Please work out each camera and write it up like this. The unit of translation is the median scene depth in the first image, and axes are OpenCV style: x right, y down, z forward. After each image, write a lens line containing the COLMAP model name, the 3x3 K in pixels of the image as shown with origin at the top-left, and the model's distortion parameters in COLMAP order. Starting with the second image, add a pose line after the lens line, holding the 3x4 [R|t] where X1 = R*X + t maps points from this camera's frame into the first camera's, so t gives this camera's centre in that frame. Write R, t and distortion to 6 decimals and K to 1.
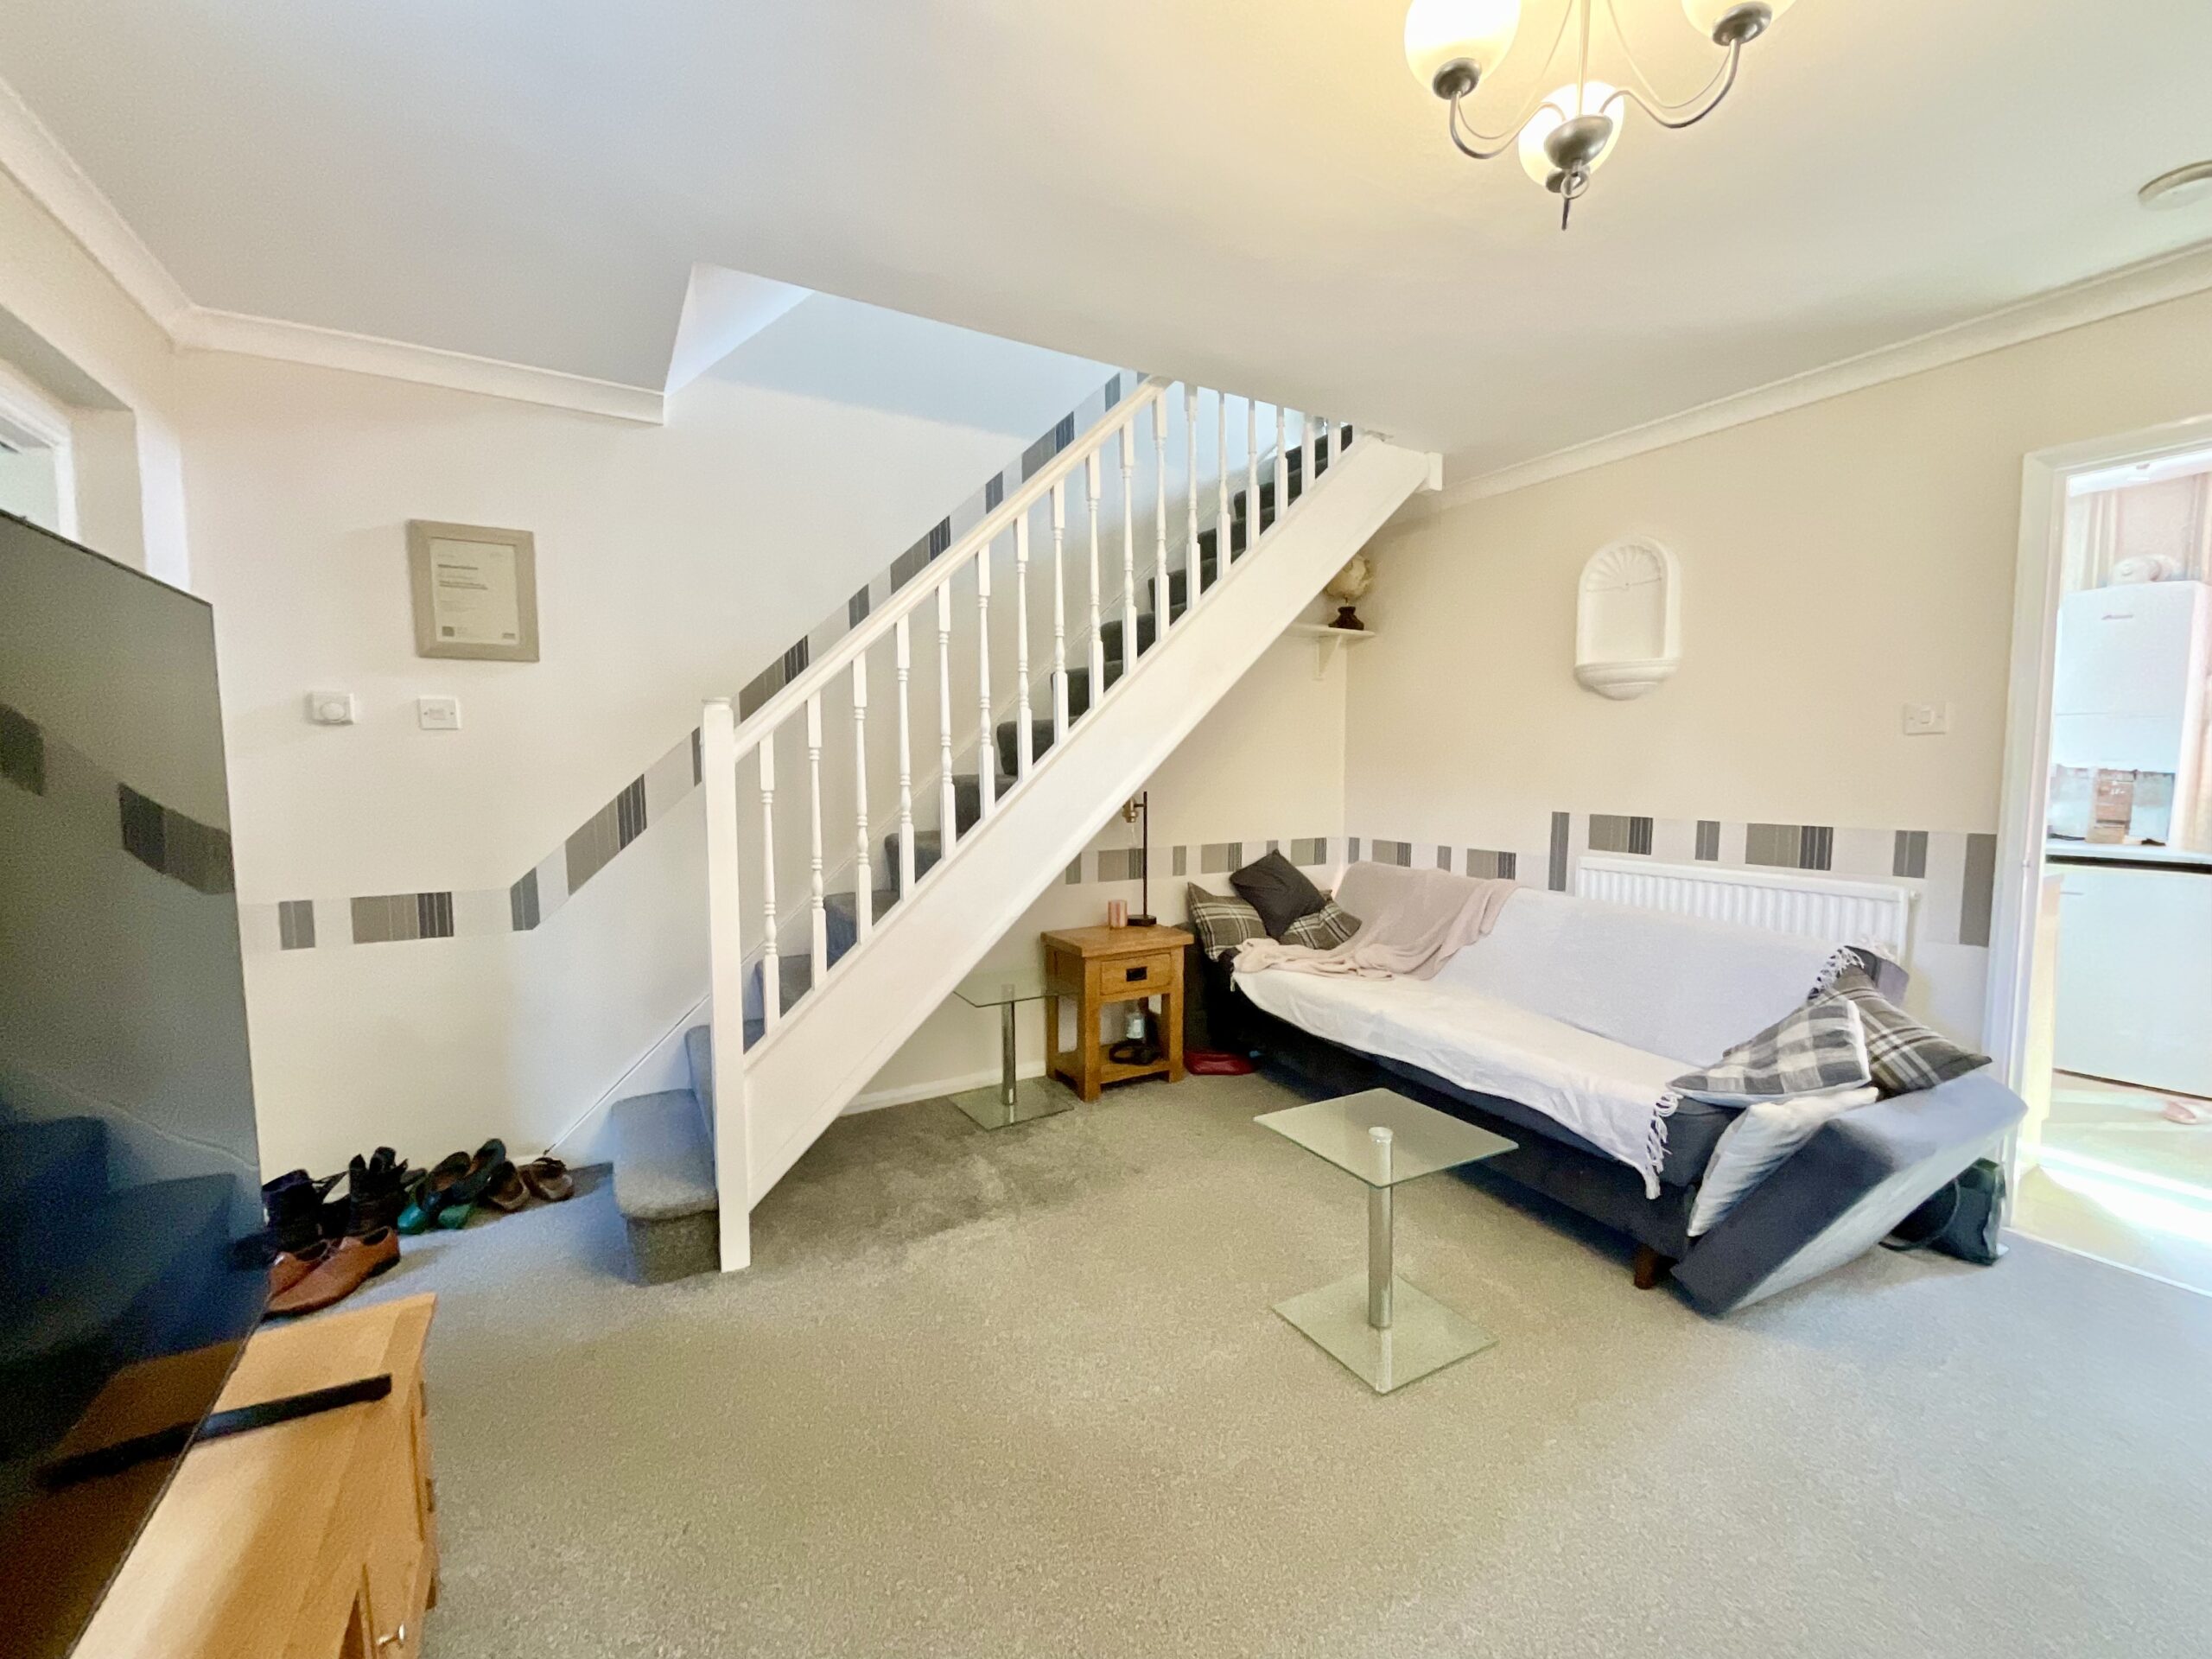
lens RADIAL K [[893.4, 0, 1106.0], [0, 893.4, 829.5], [0, 0, 1]] dist [0.001648, -0.003192]
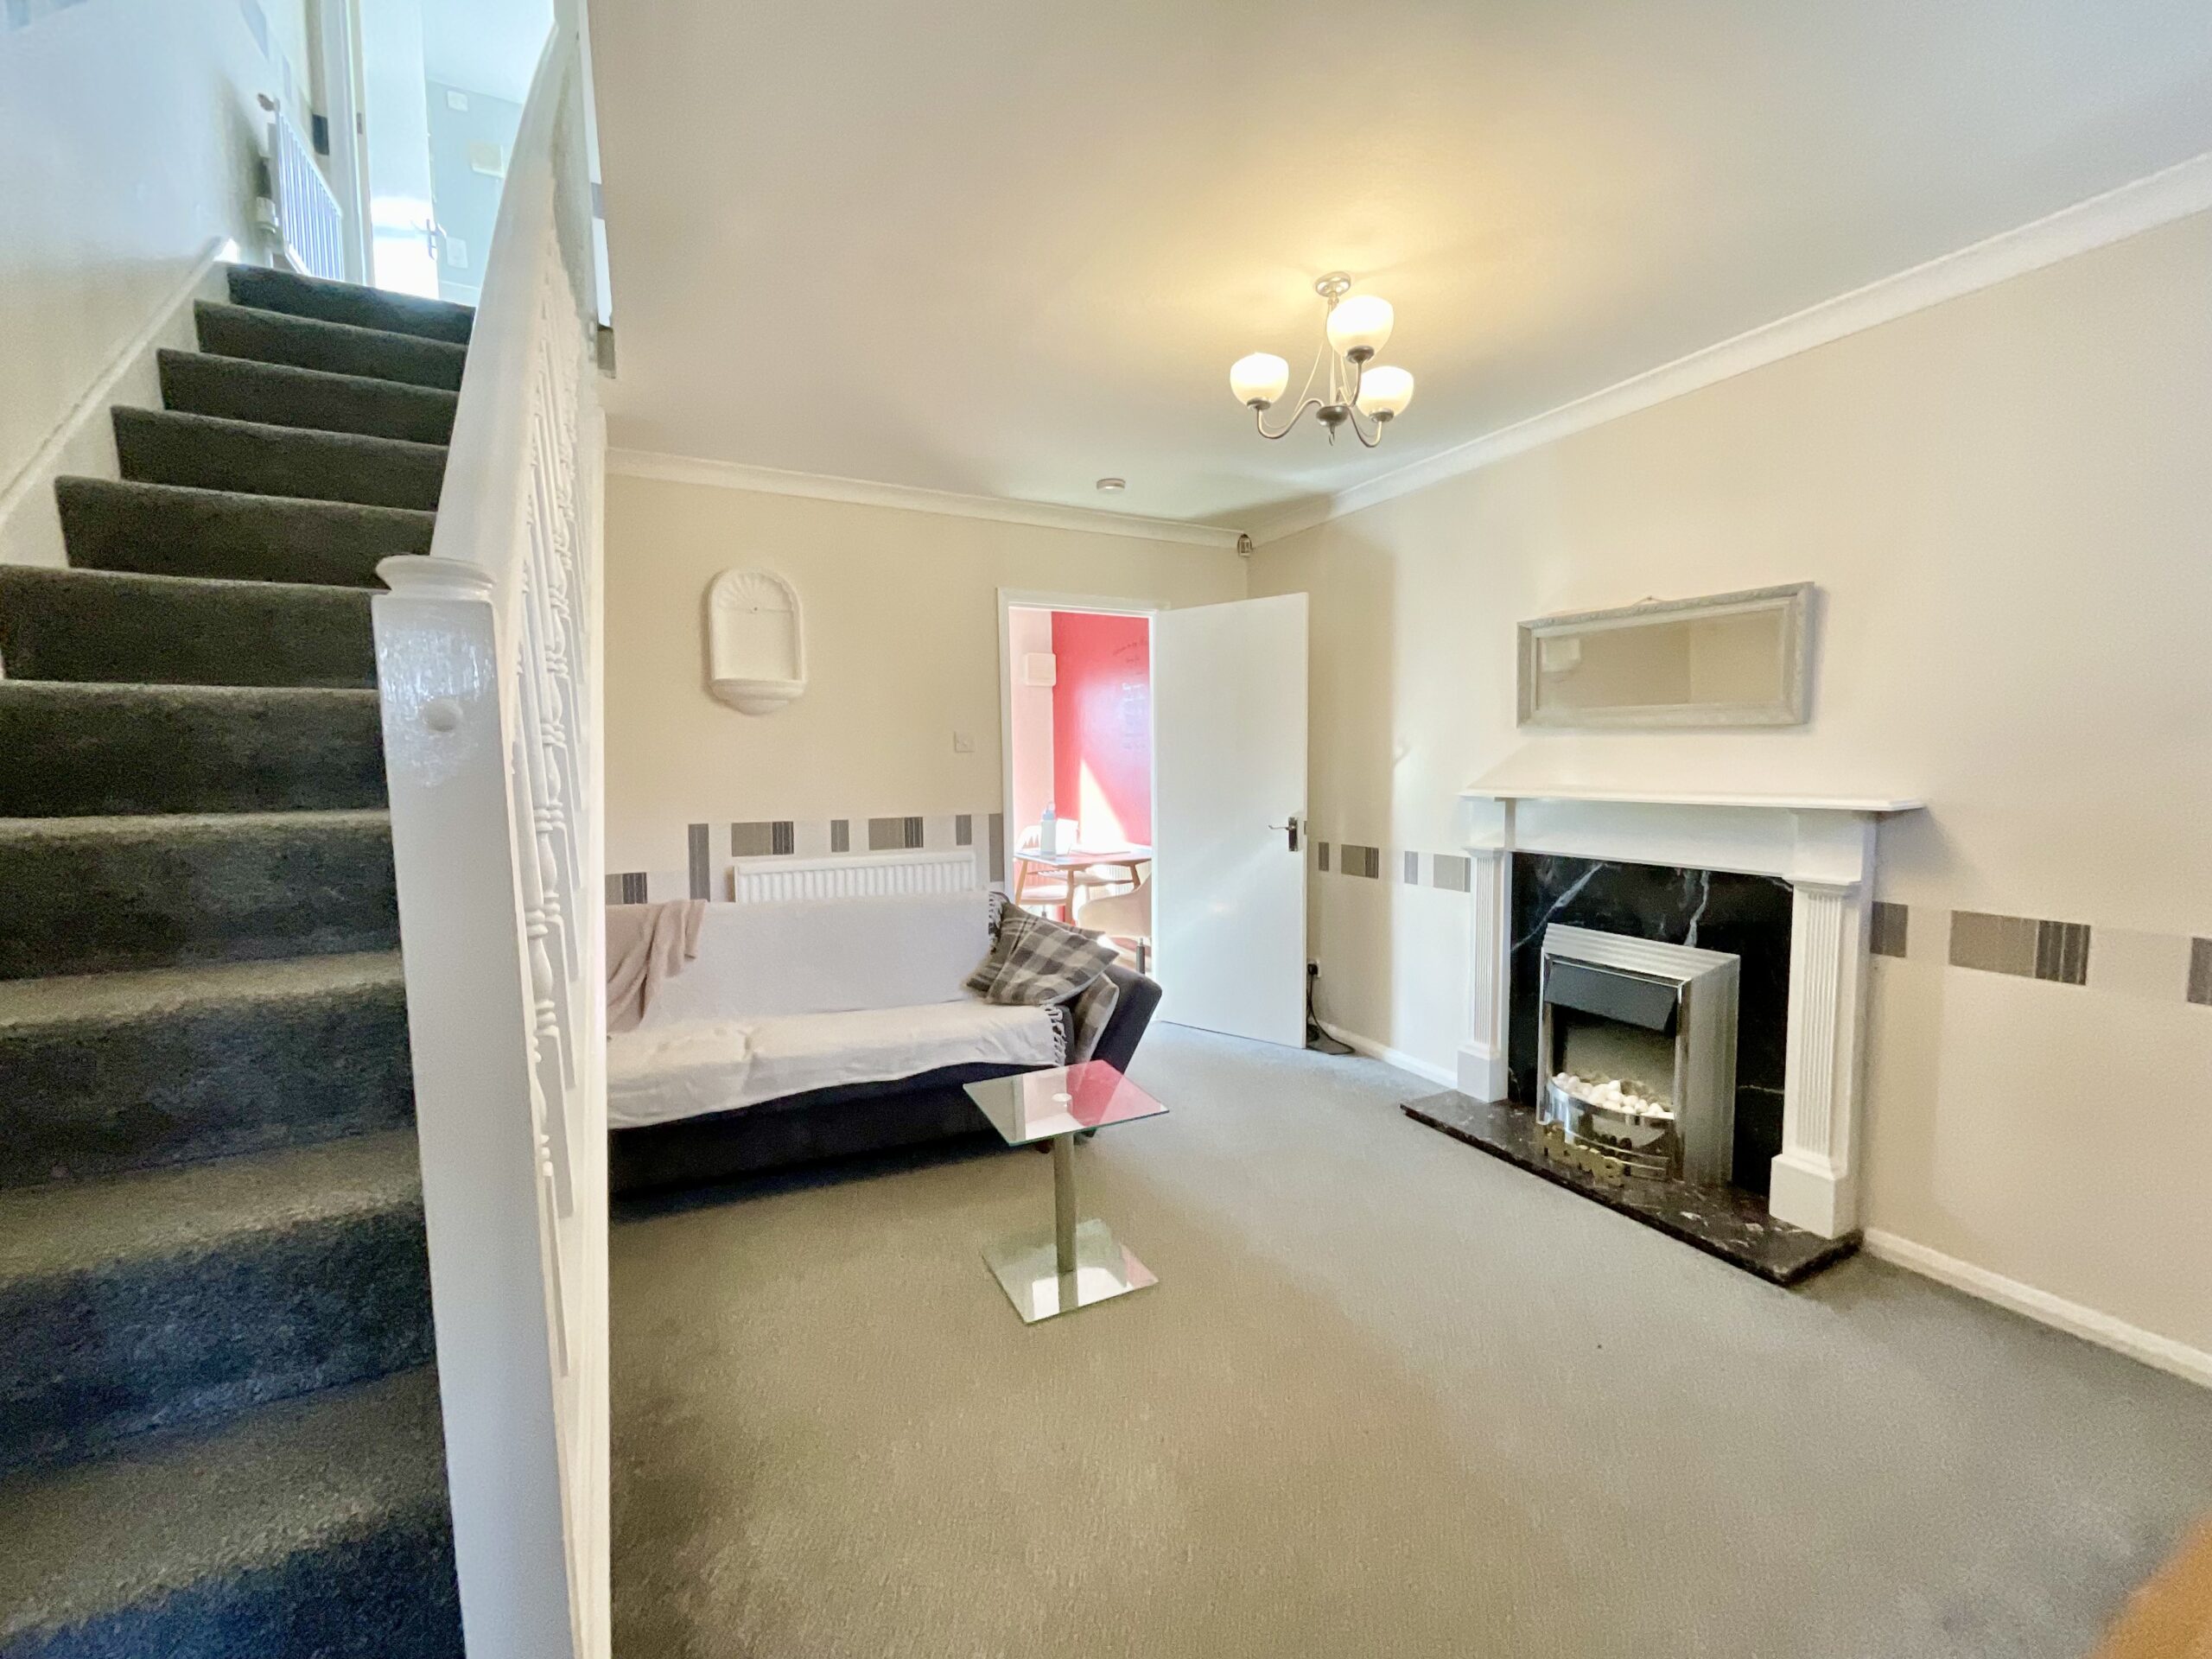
lens RADIAL K [[879.9, 0, 1099.5], [0, 879.9, 860.2], [0, 0, 1]] dist [0.000506, -0.000074]
pose [[0.055943, -0.114380, 0.991861, -0.517097], [0.078900, 0.990816, 0.109809, -0.059317], [-0.995312, 0.072114, 0.064454, 0.565097]]
